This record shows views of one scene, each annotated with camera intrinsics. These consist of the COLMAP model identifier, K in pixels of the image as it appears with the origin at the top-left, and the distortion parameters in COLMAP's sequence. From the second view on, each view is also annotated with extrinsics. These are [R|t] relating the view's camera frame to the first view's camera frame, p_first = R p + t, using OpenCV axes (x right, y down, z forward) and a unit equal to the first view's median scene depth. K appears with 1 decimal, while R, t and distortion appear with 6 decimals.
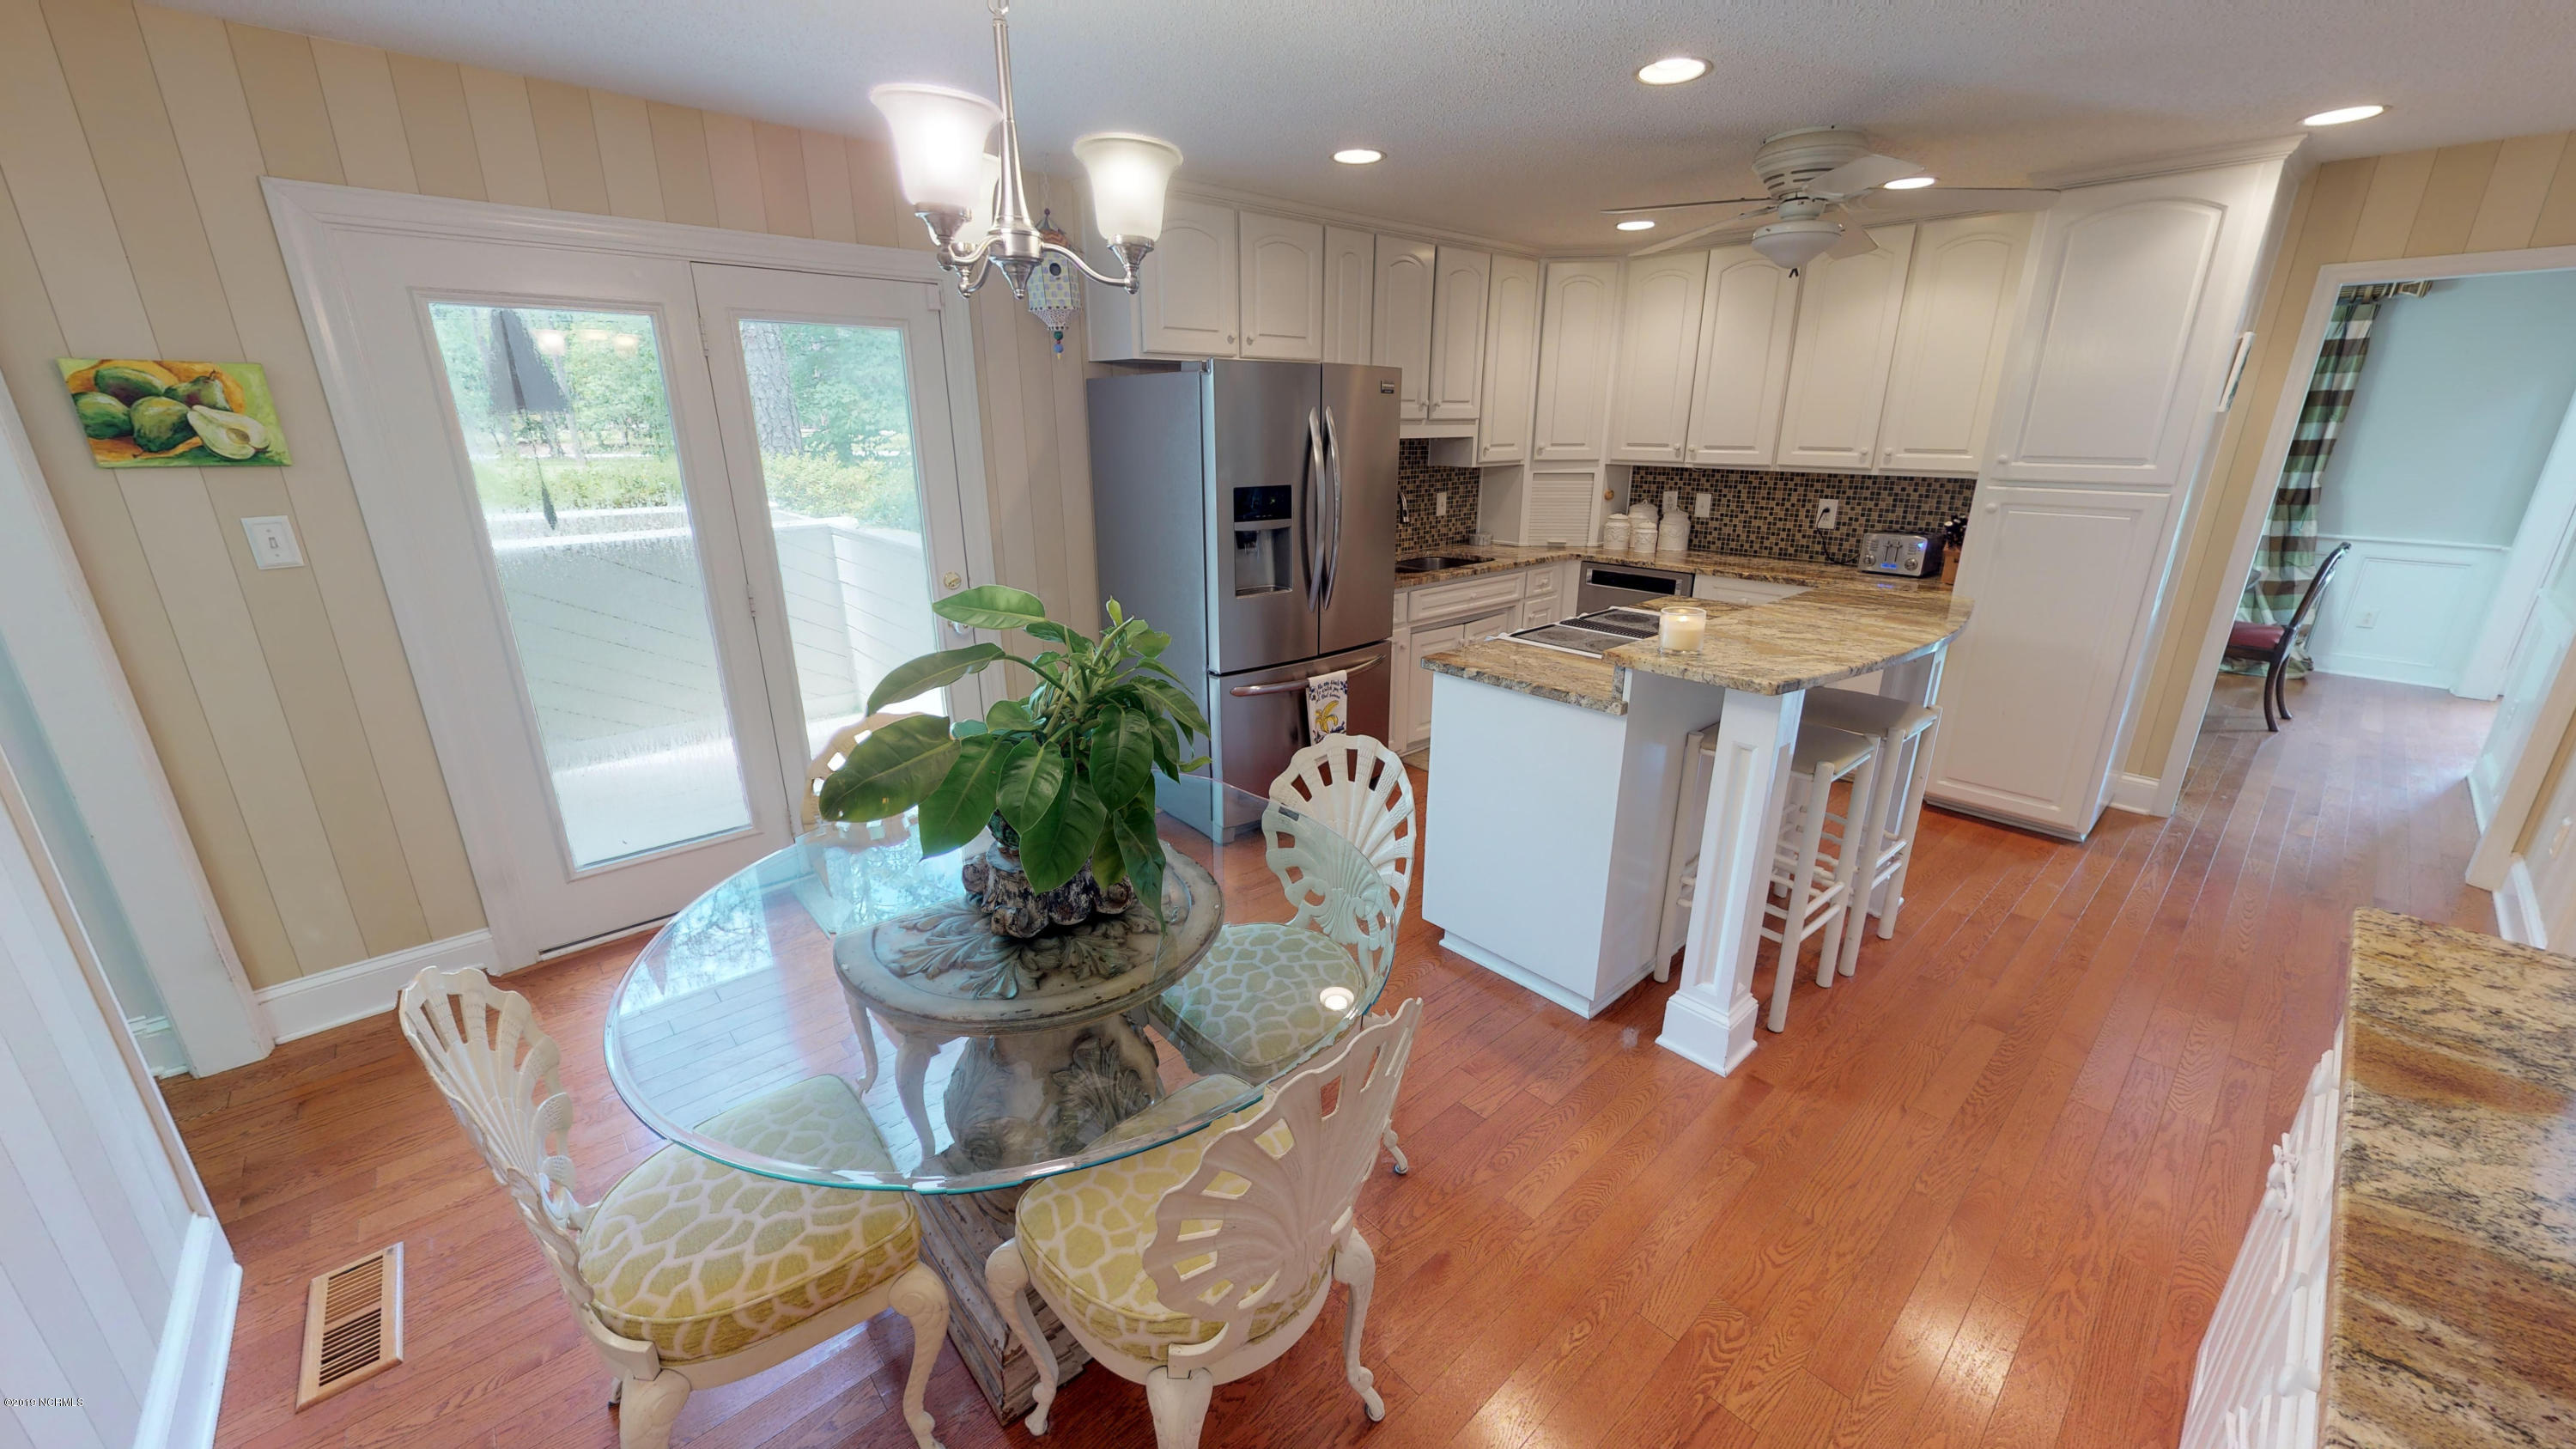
lens RADIAL K [[945.5, 0, 1288.6], [0, 945.5, 725.9], [0, 0, 1]] dist [0.001317, 0.000102]
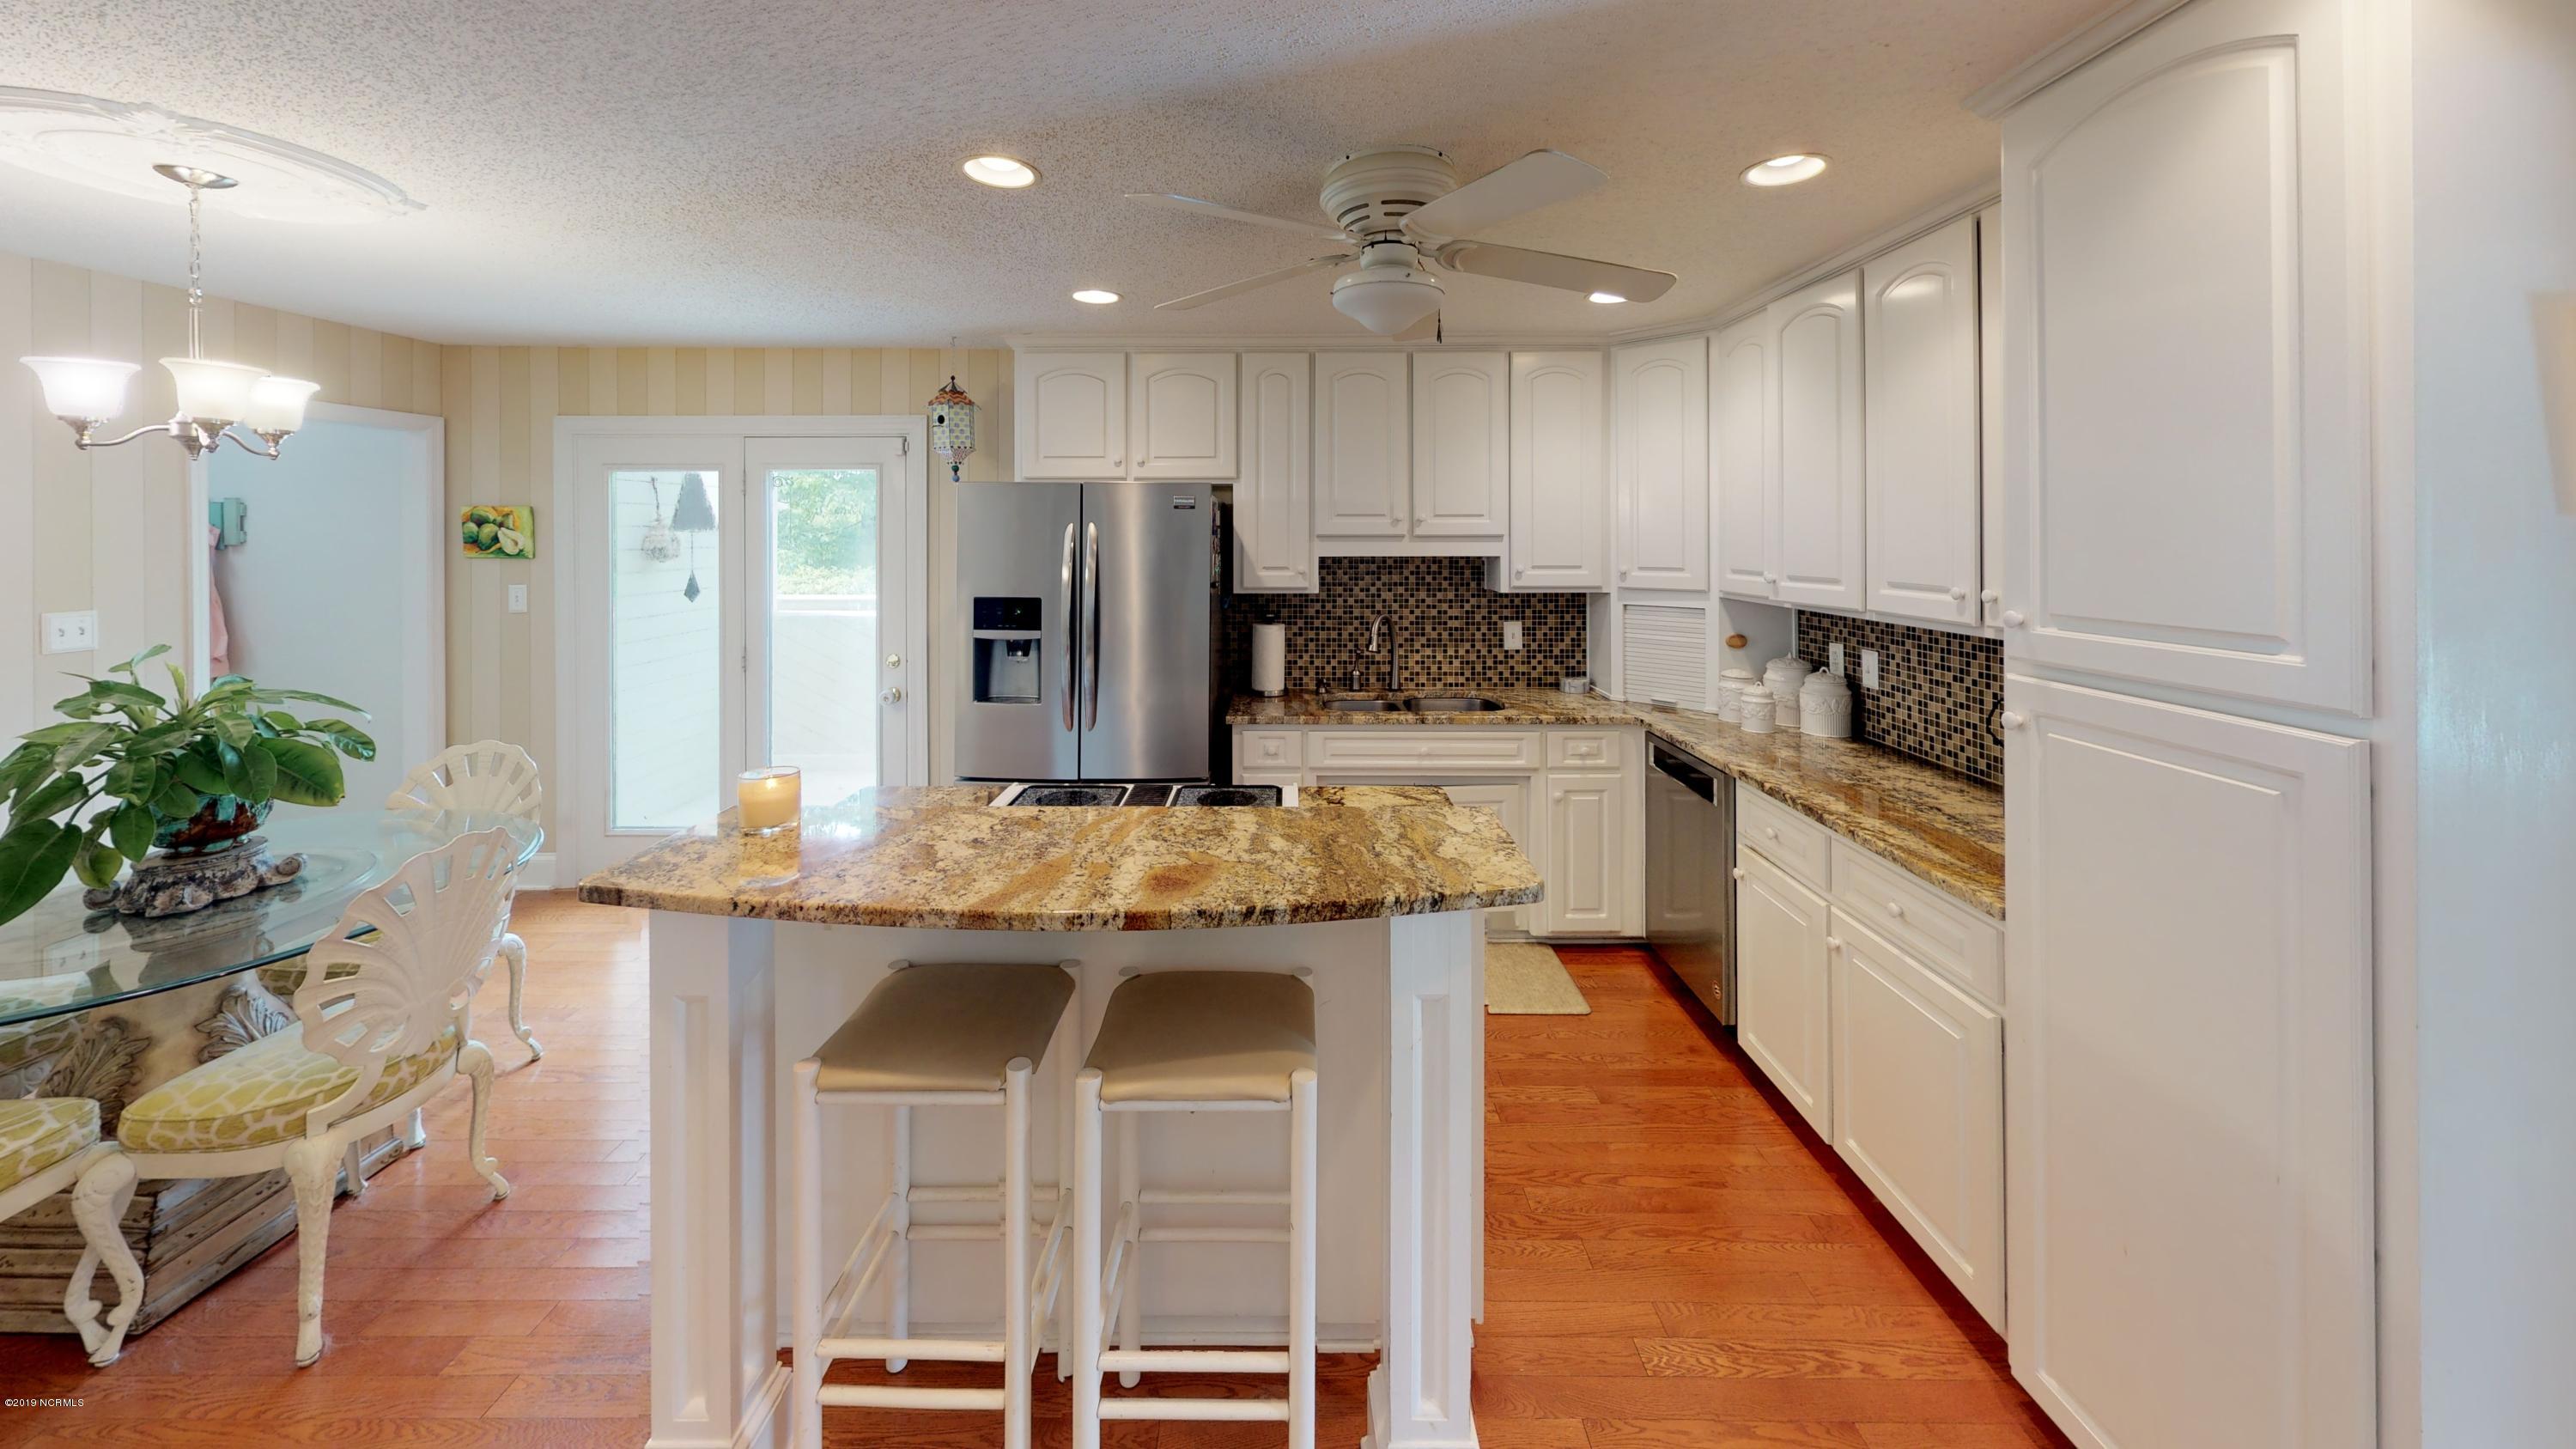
lens RADIAL K [[909.3, 0, 1287.4], [0, 909.3, 528.6], [0, 0, 1]] dist [0.001609, 0.000056]
pose [[0.741064, -0.003153, -0.671427, 0.683345], [-0.208312, 0.949565, -0.234377, -0.125076], [0.638302, 0.313555, 0.703032, 0.382144]]
